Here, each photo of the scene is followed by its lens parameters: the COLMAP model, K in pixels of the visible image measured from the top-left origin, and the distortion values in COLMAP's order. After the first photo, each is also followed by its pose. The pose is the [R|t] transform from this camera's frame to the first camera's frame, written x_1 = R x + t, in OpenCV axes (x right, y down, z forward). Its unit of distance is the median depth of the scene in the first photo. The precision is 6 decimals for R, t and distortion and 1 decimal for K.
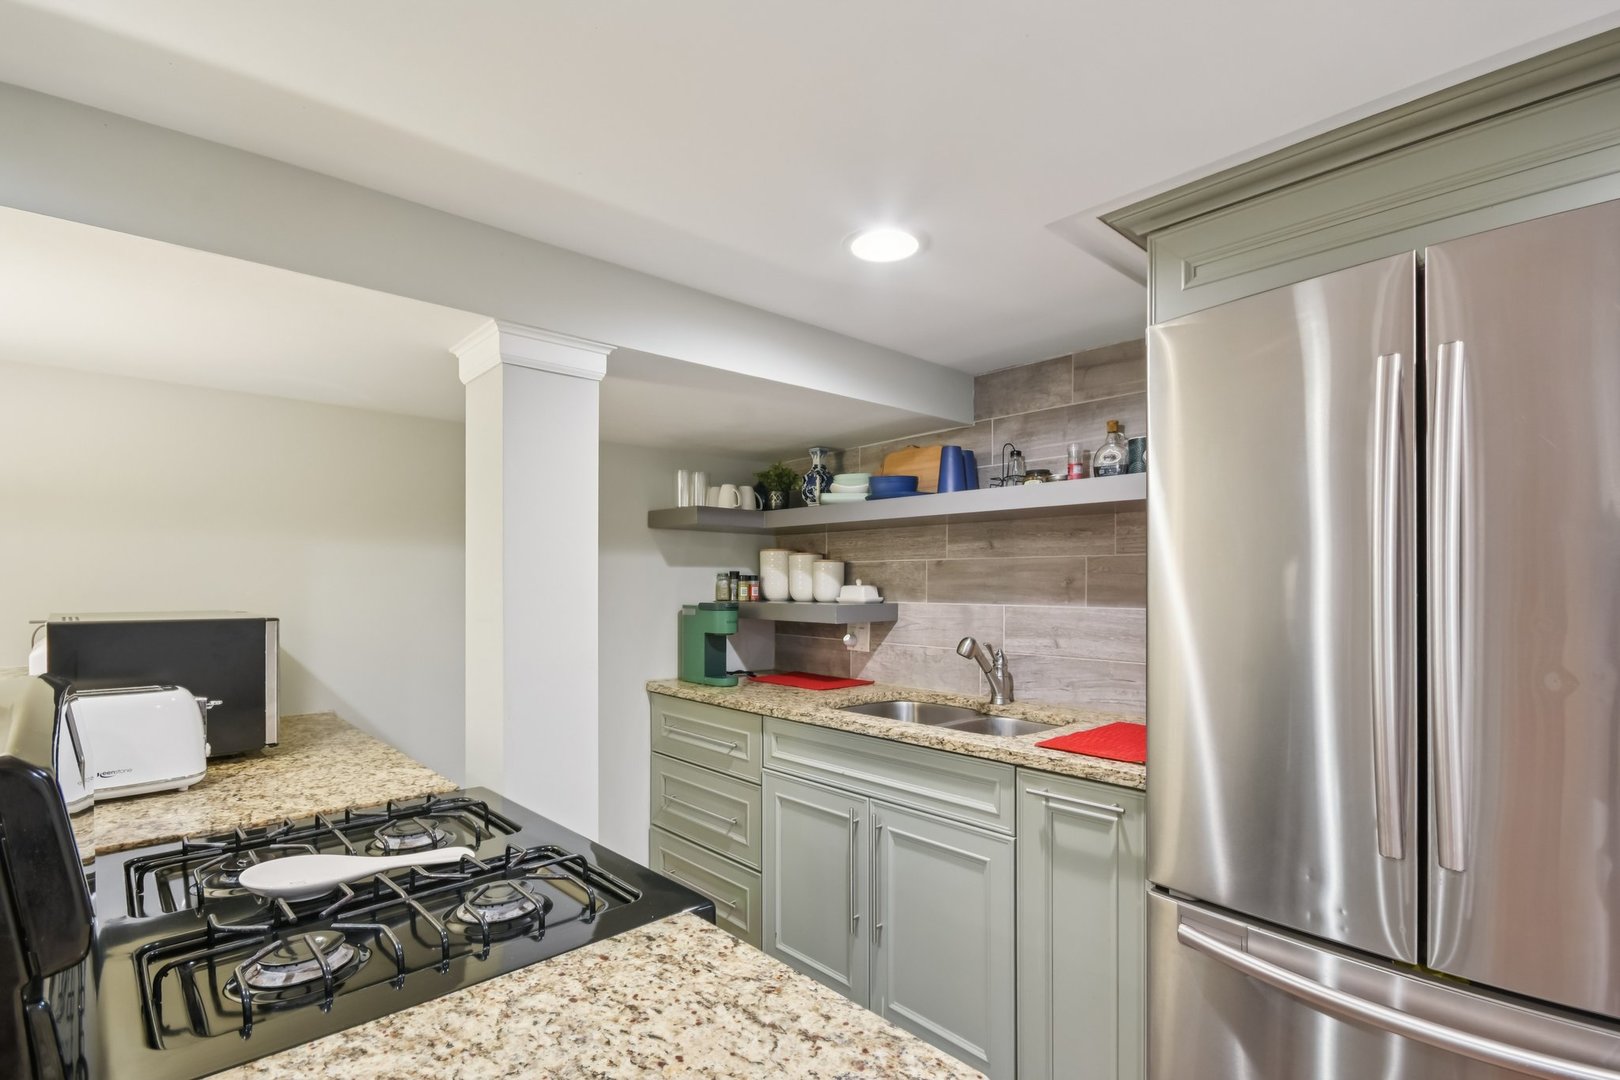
lens RADIAL K [[777.7, 0, 810.1], [0, 777.7, 588.1], [0, 0, 1]] dist [-0.000434, -0.000650]
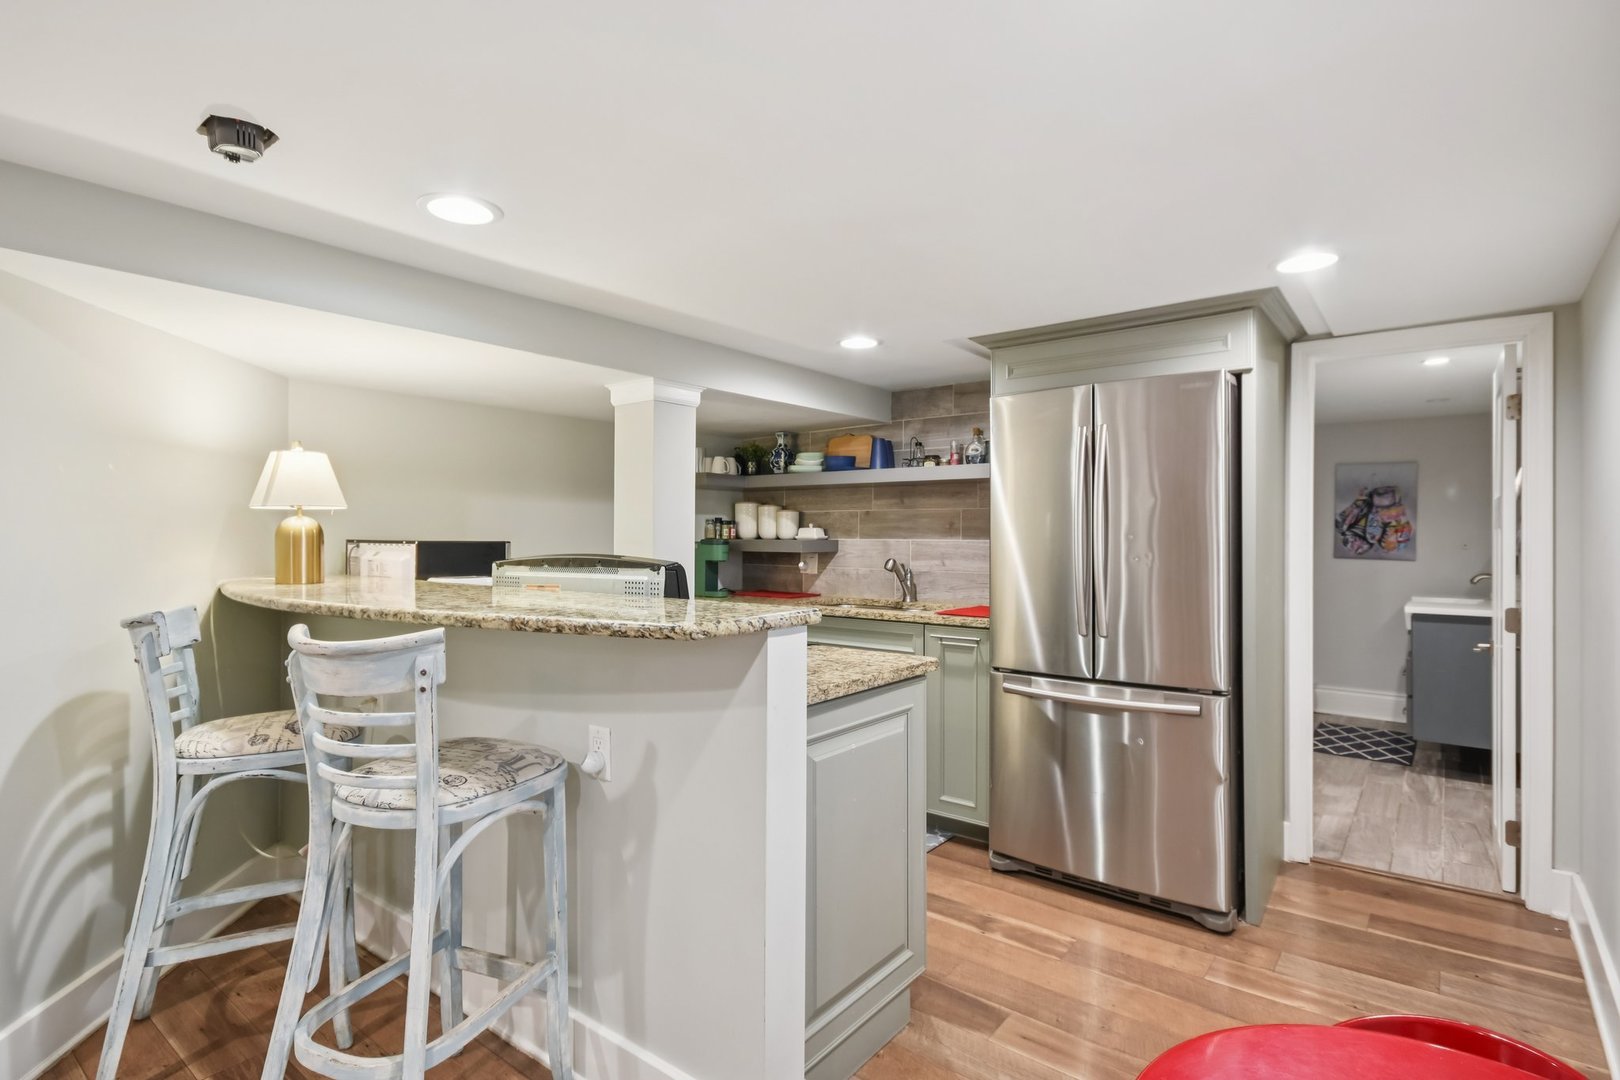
lens RADIAL K [[818.9, 0, 805.3], [0, 818.9, 531.8], [0, 0, 1]] dist [0.003700, 0.000338]
pose [[0.987851, 0.004438, 0.155340, -0.218543], [-0.002752, 0.999935, -0.011066, 0.024590], [-0.155379, 0.010504, 0.987799, -0.602239]]
